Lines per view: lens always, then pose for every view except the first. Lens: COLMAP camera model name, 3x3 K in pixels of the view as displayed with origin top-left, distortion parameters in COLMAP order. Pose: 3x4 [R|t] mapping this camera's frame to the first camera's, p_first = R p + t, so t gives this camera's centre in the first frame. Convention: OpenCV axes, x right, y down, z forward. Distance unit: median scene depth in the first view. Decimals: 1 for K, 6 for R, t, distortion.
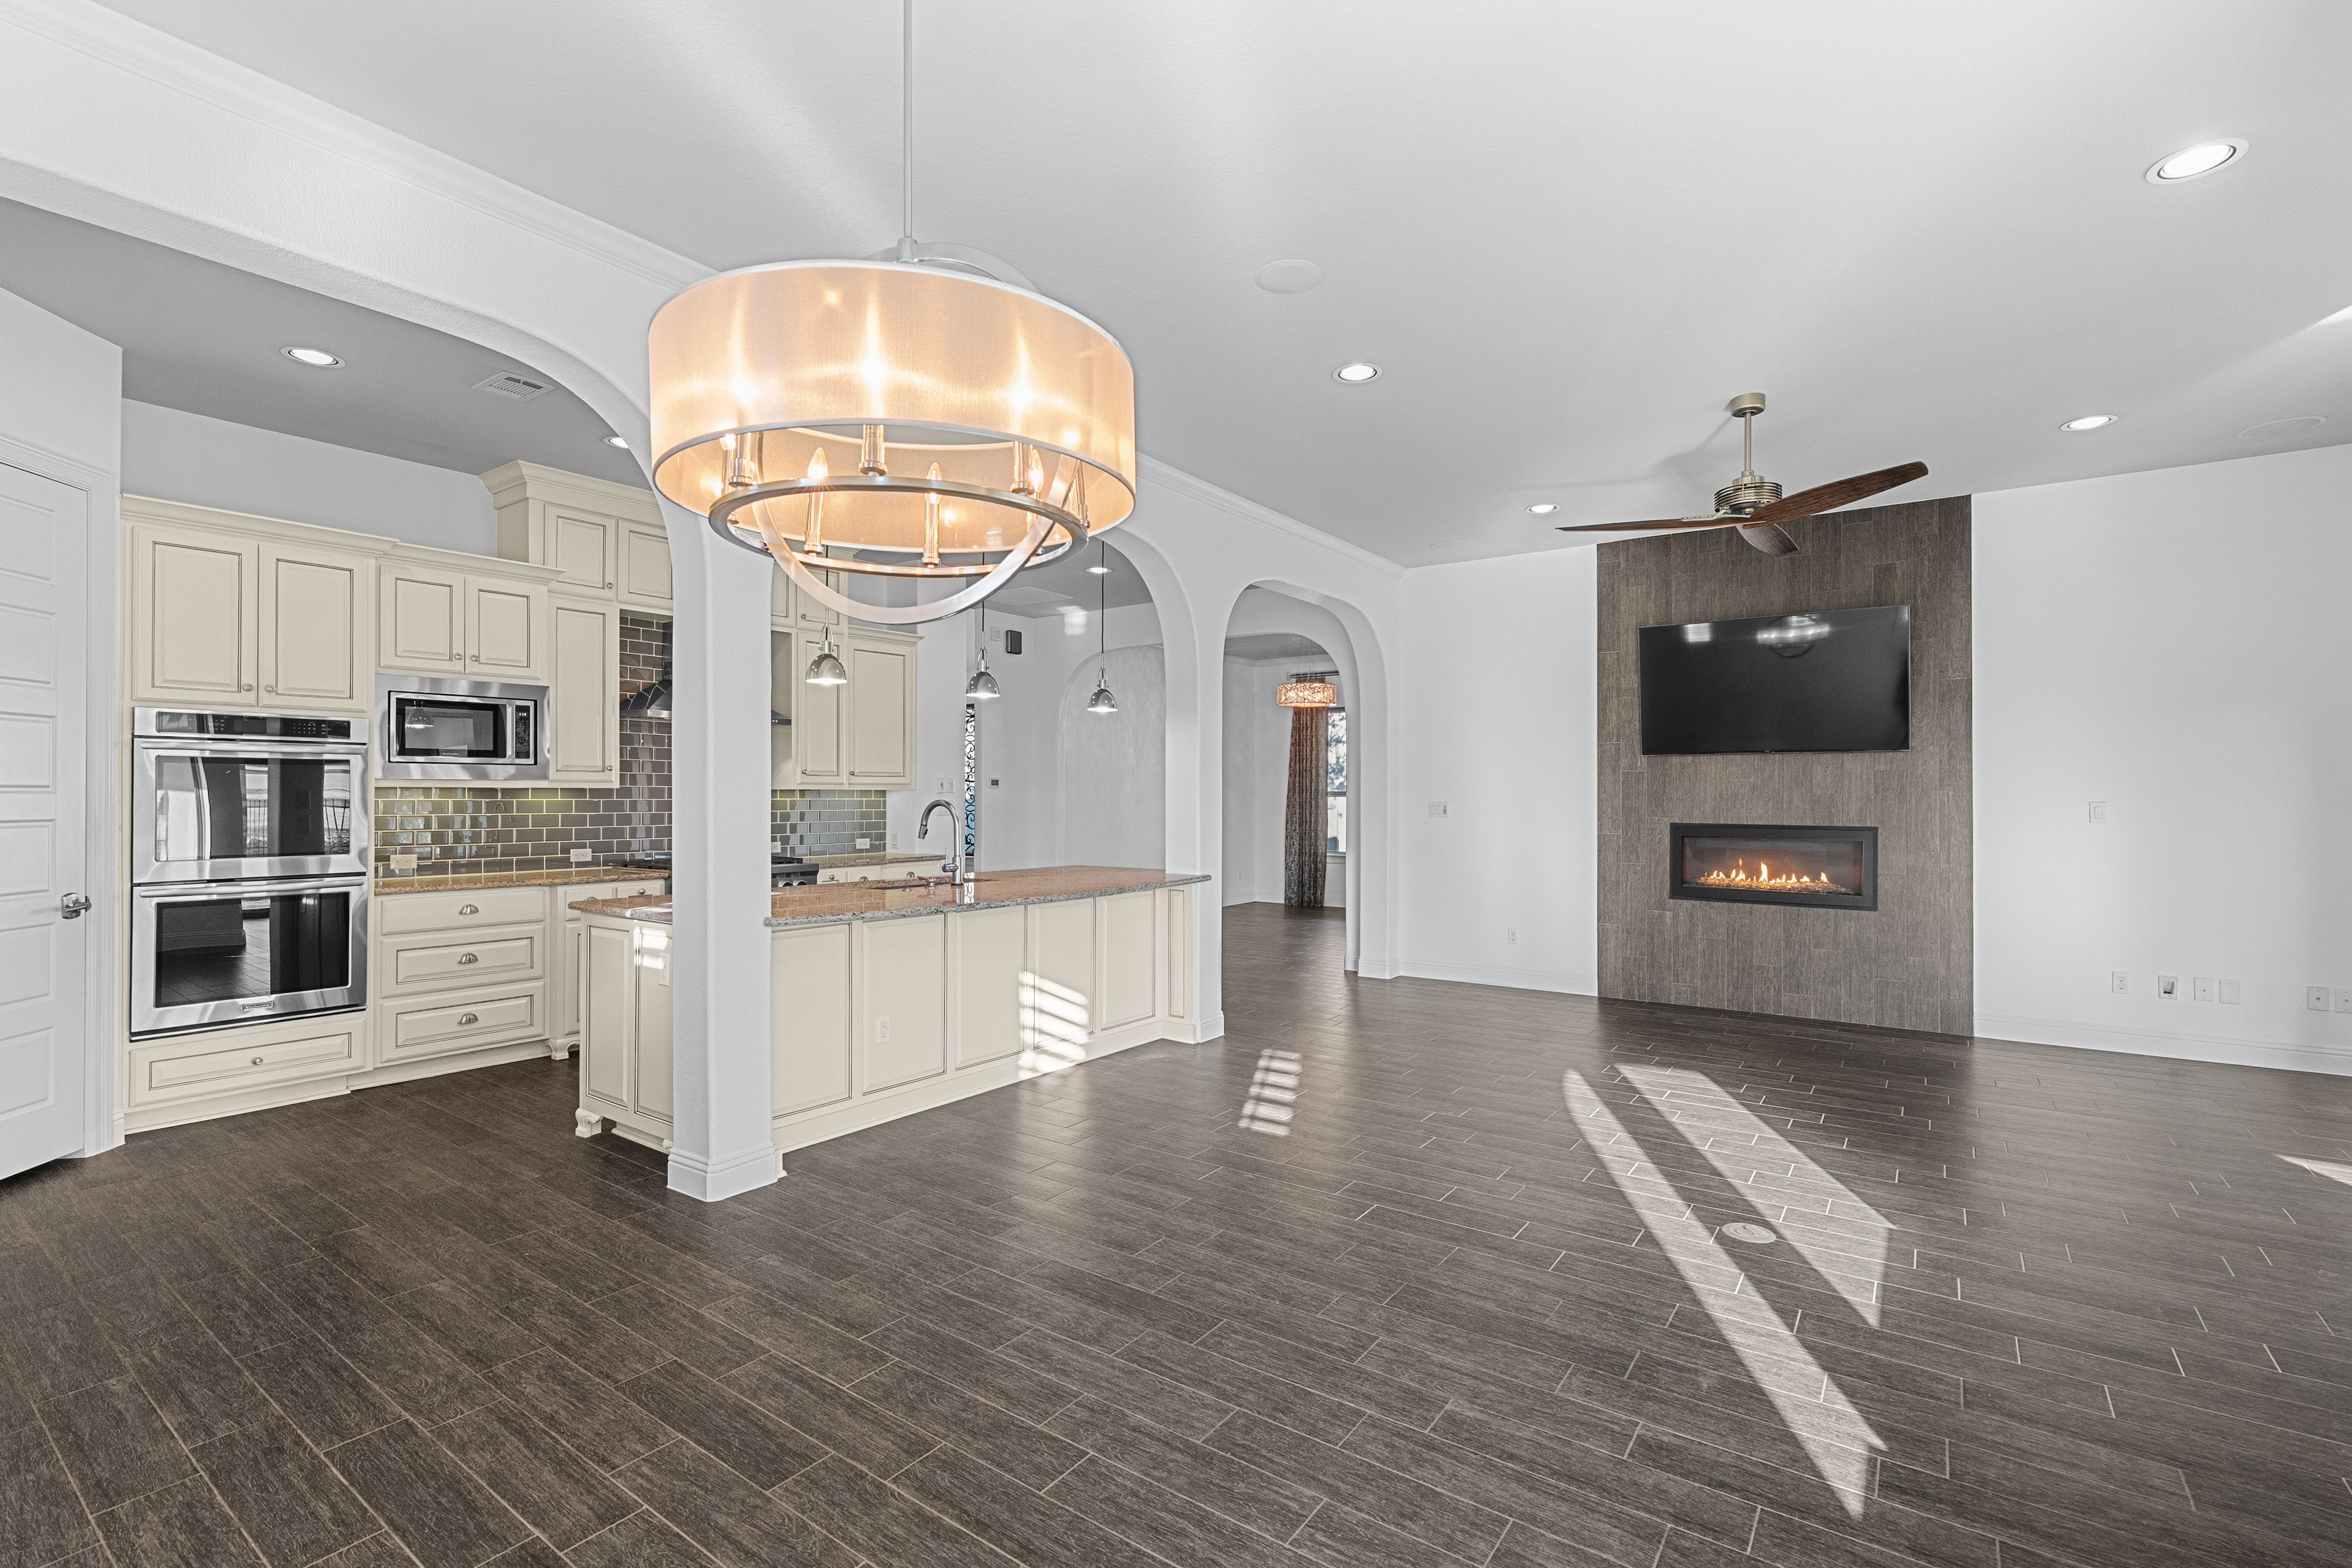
lens RADIAL K [[1060.3, 0, 1185.7], [0, 1060.3, 793.3], [0, 0, 1]] dist [-0.004460, 0.000047]
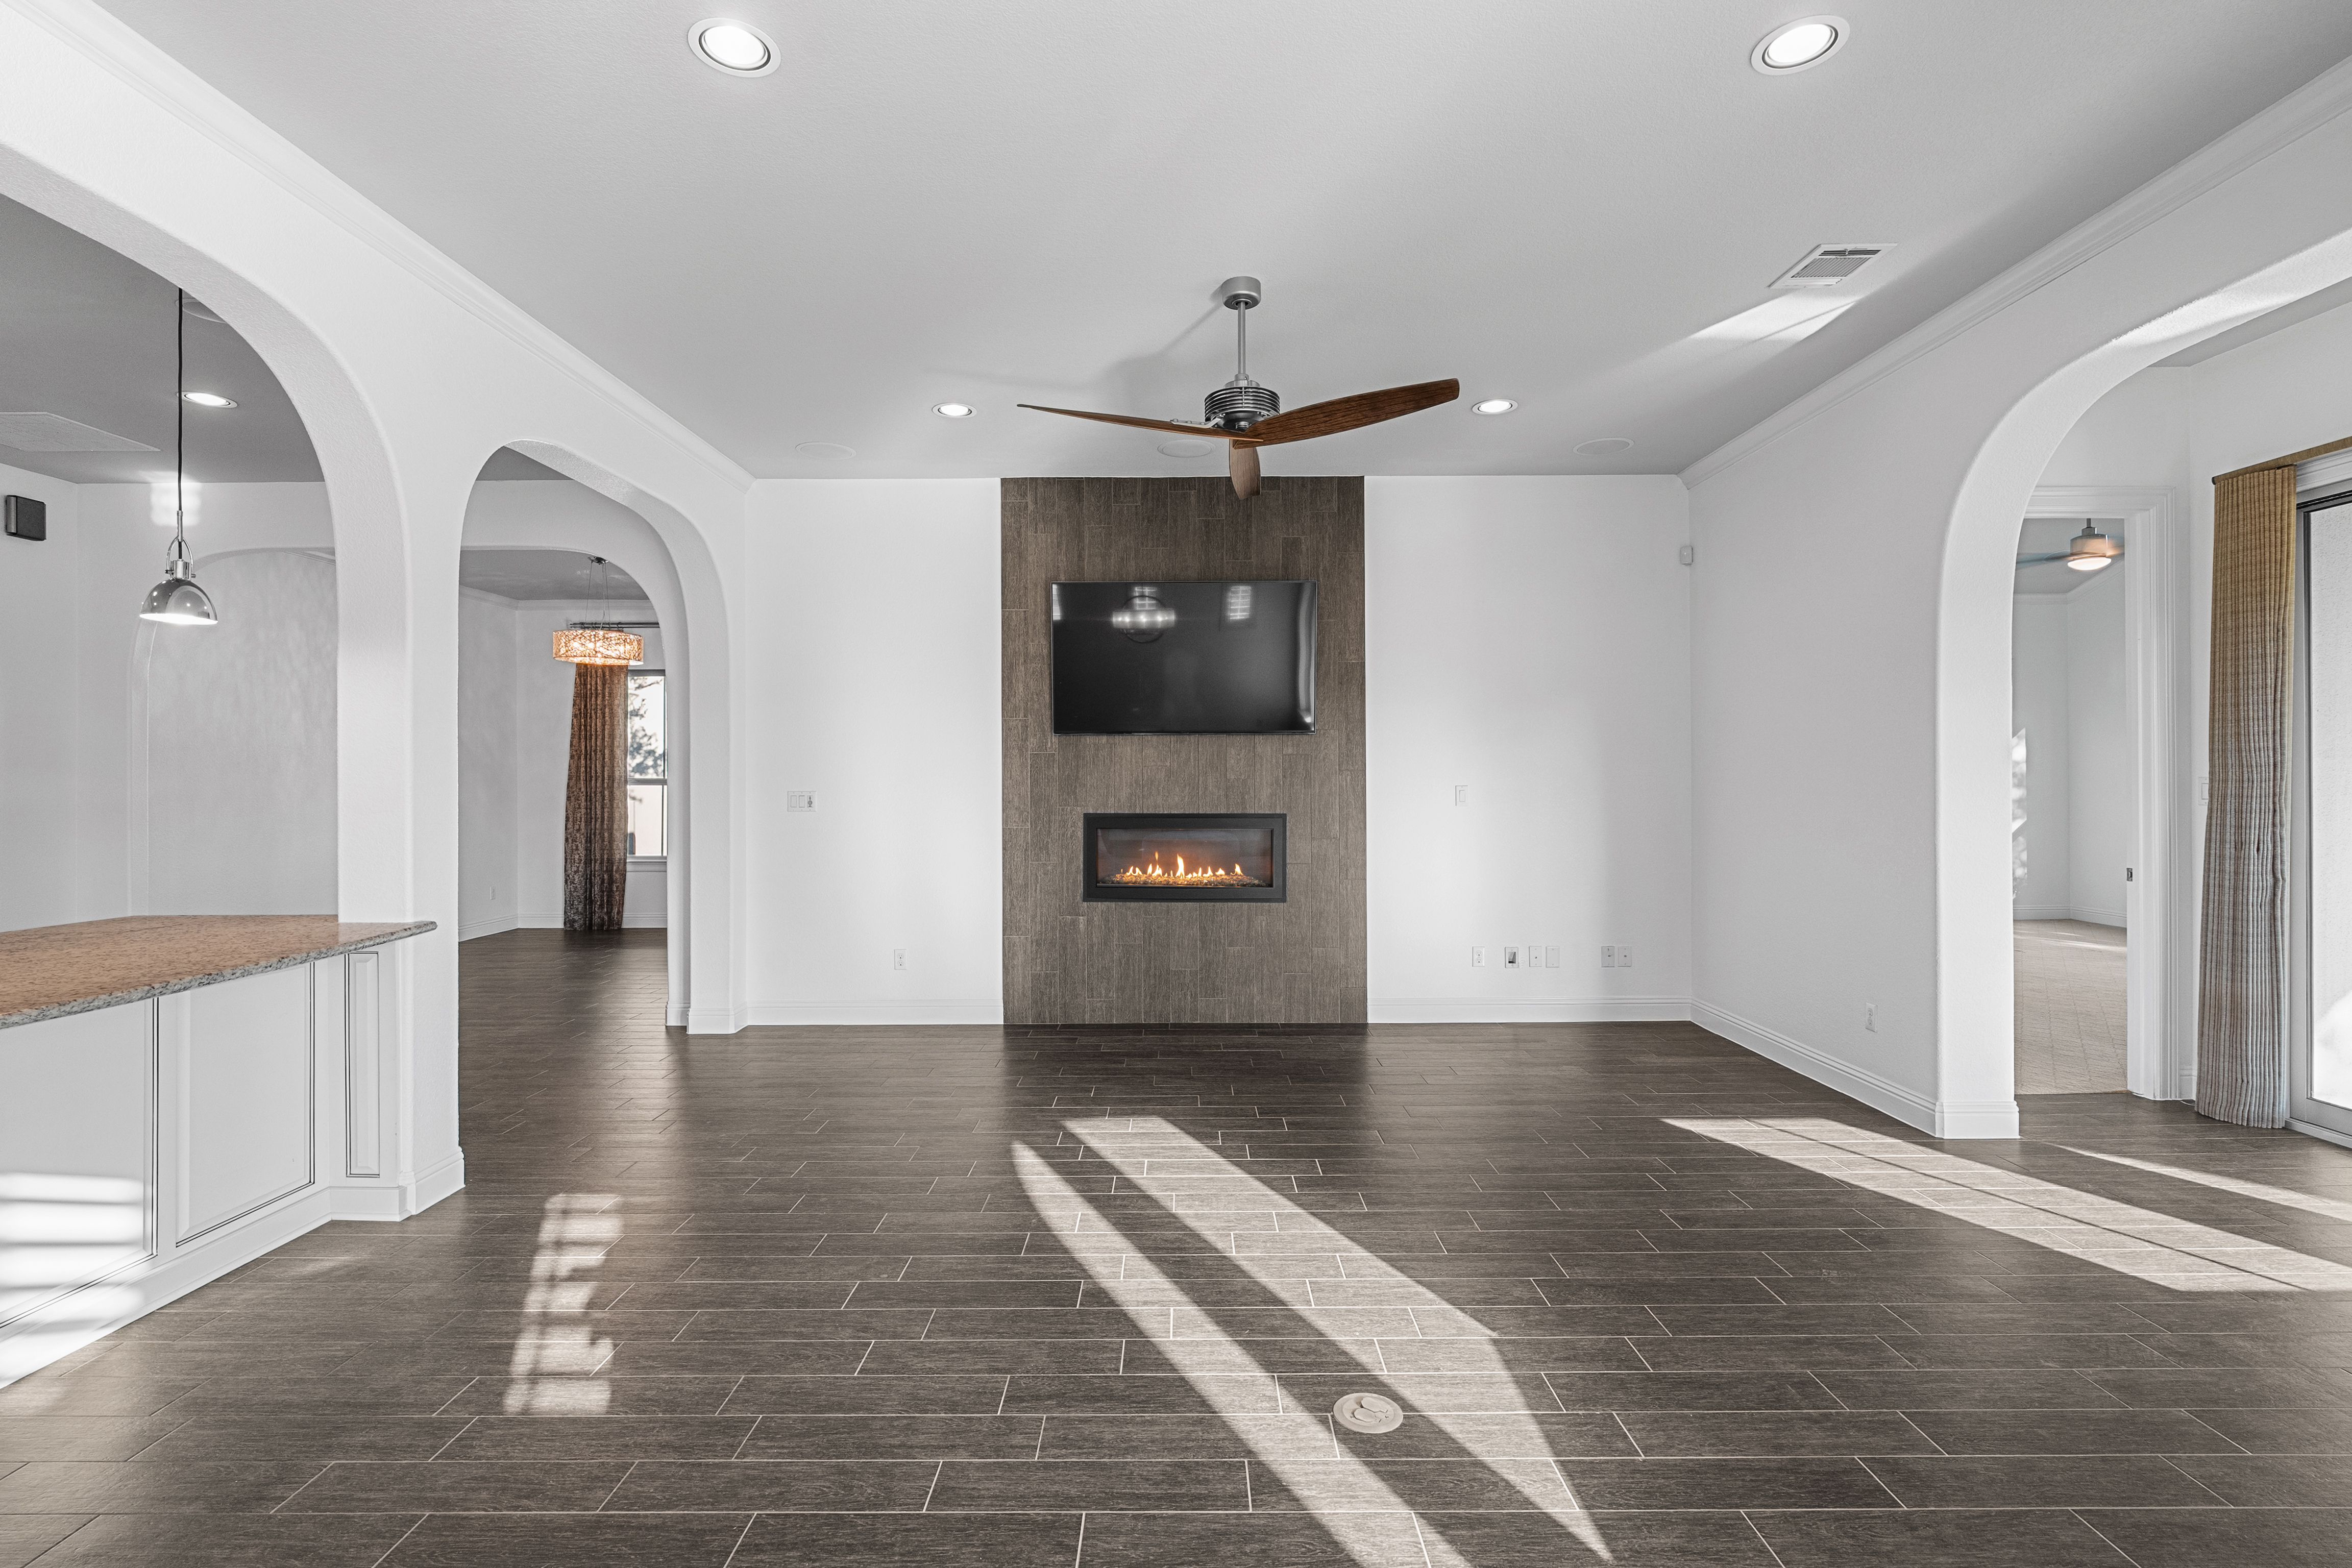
lens RADIAL K [[1084.3, 0, 1175.2], [0, 1084.3, 782.1], [0, 0, 1]] dist [-0.001885, 0.000757]
pose [[0.817131, -0.003752, 0.576440, 0.012074], [0.003214, 0.999993, 0.001952, 0.001272], [-0.576444, 0.000258, 0.817137, 0.270984]]
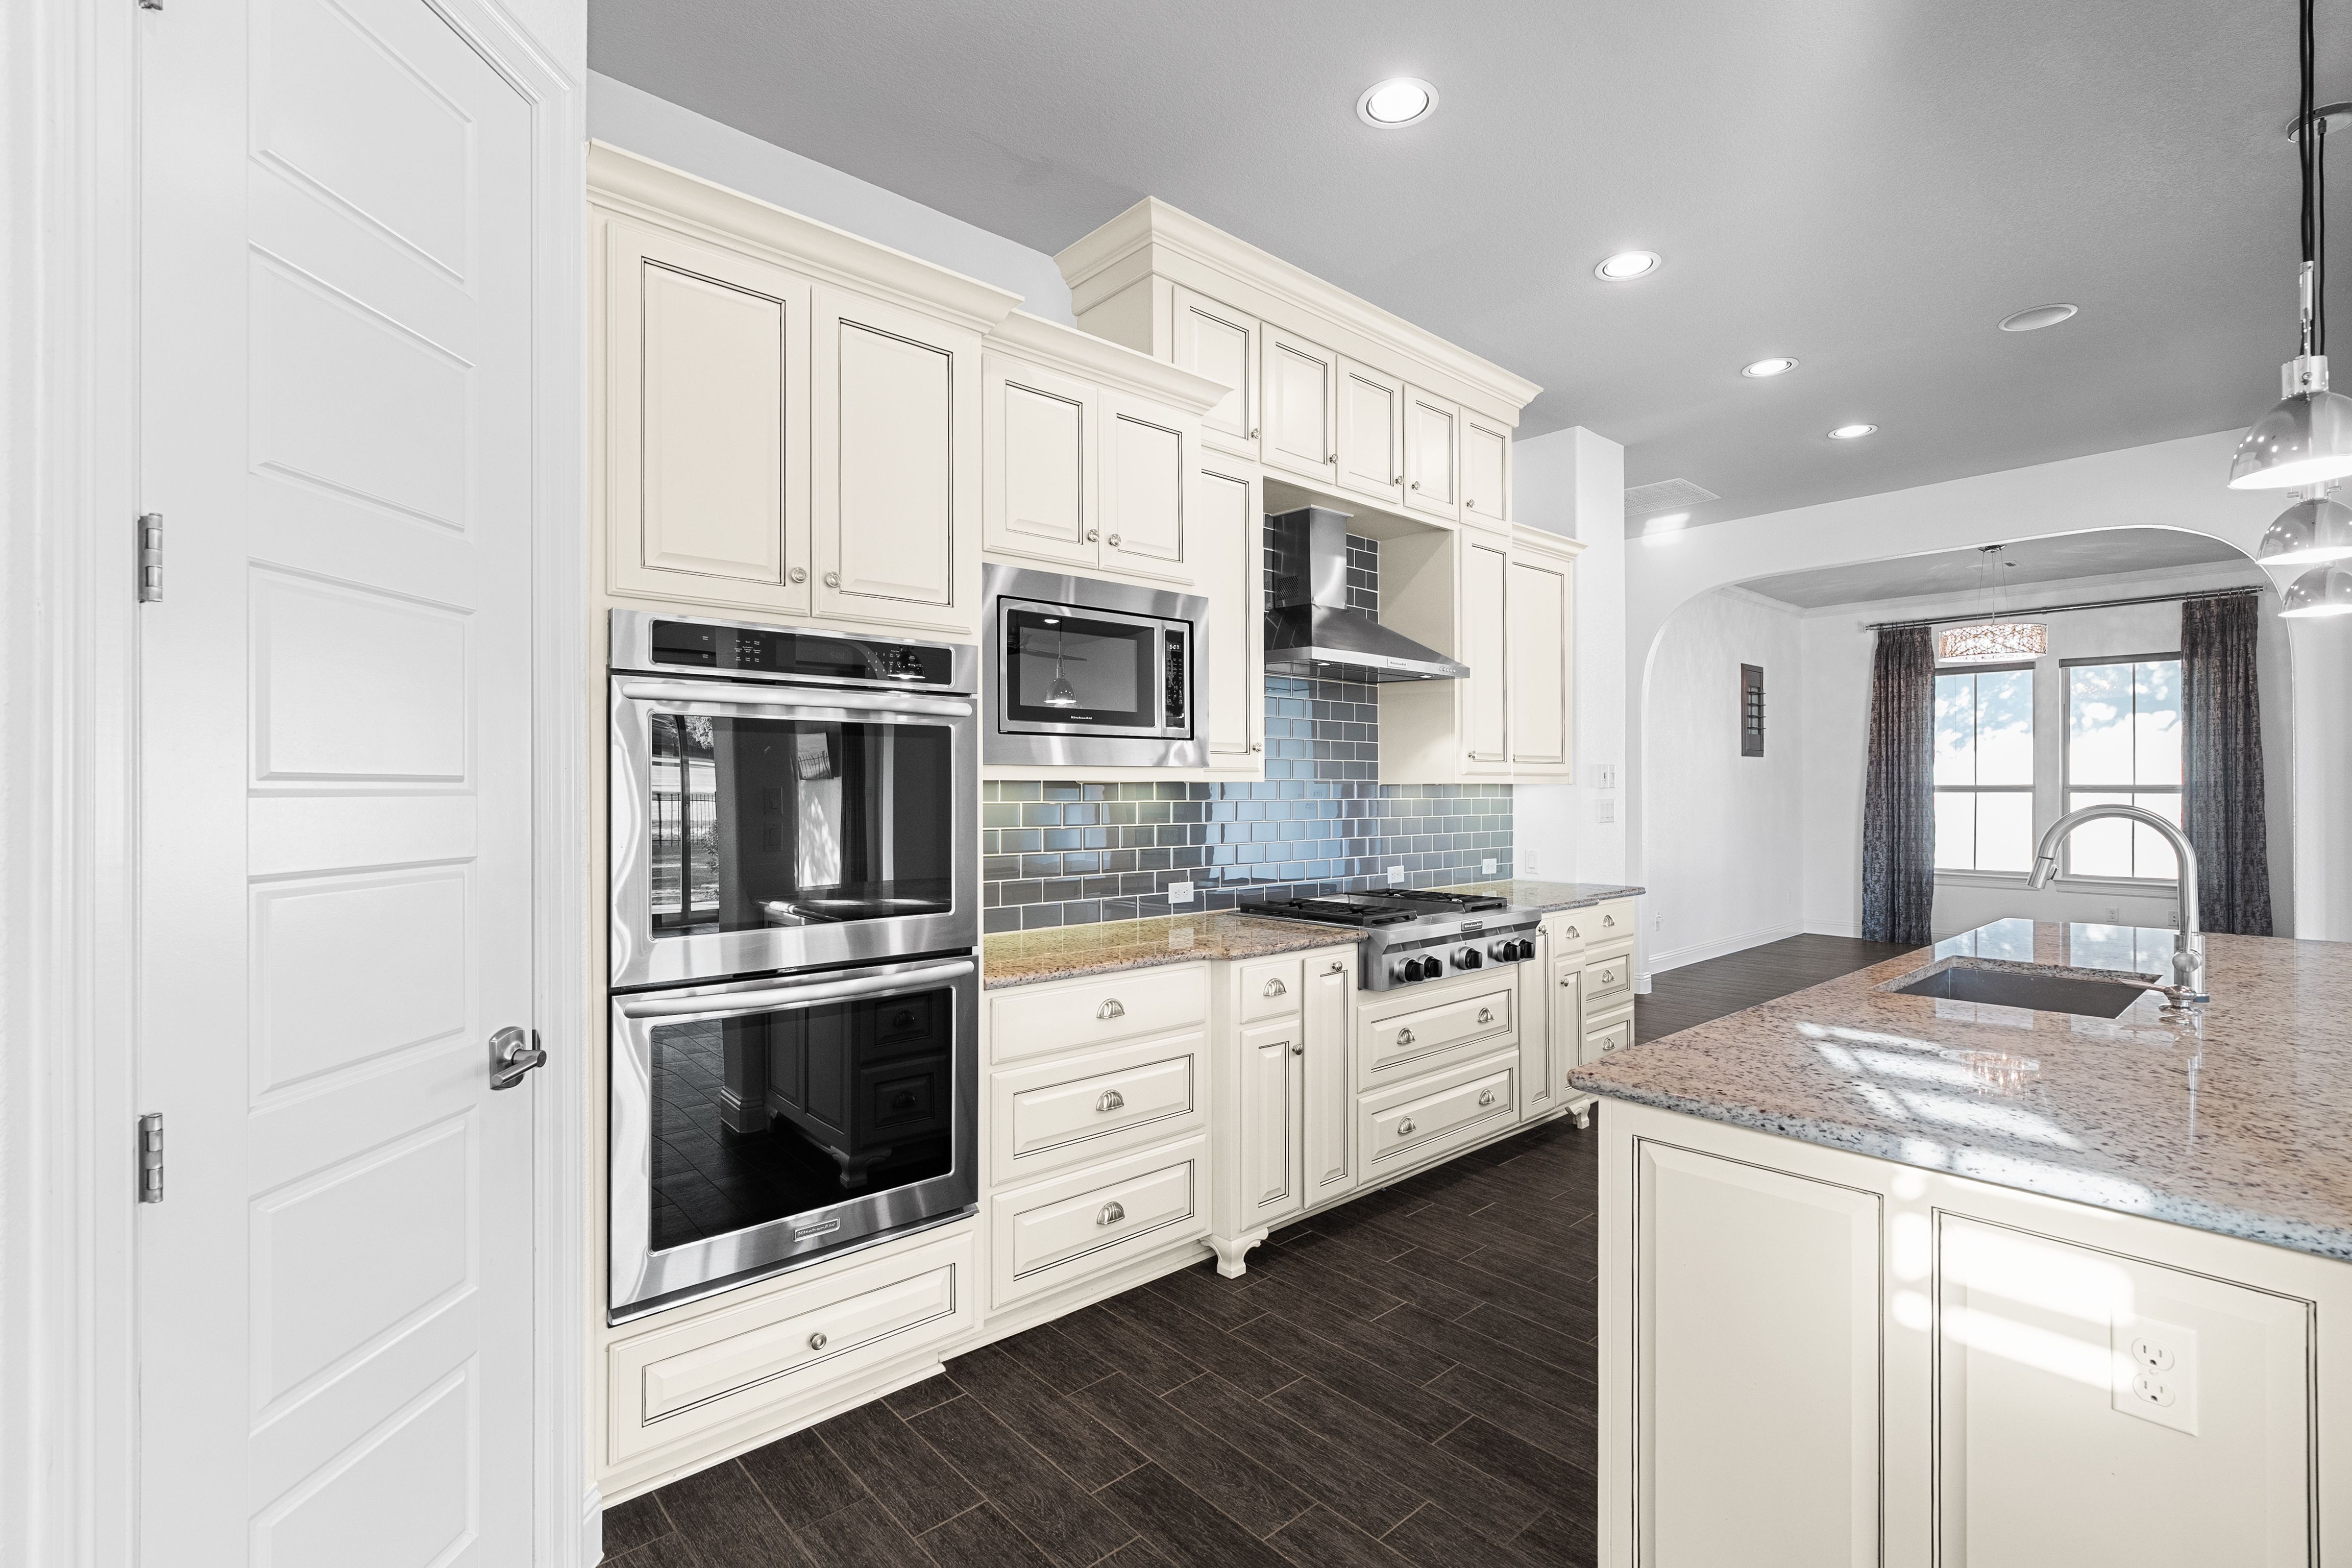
lens RADIAL K [[1066.7, 0, 1188.4], [0, 1066.7, 793.7], [0, 0, 1]] dist [-0.009672, 0.000505]
pose [[0.977085, -0.001416, -0.212845, -0.439419], [0.002543, 0.999984, 0.005023, -0.001241], [0.212834, -0.005450, 0.977073, 0.404226]]
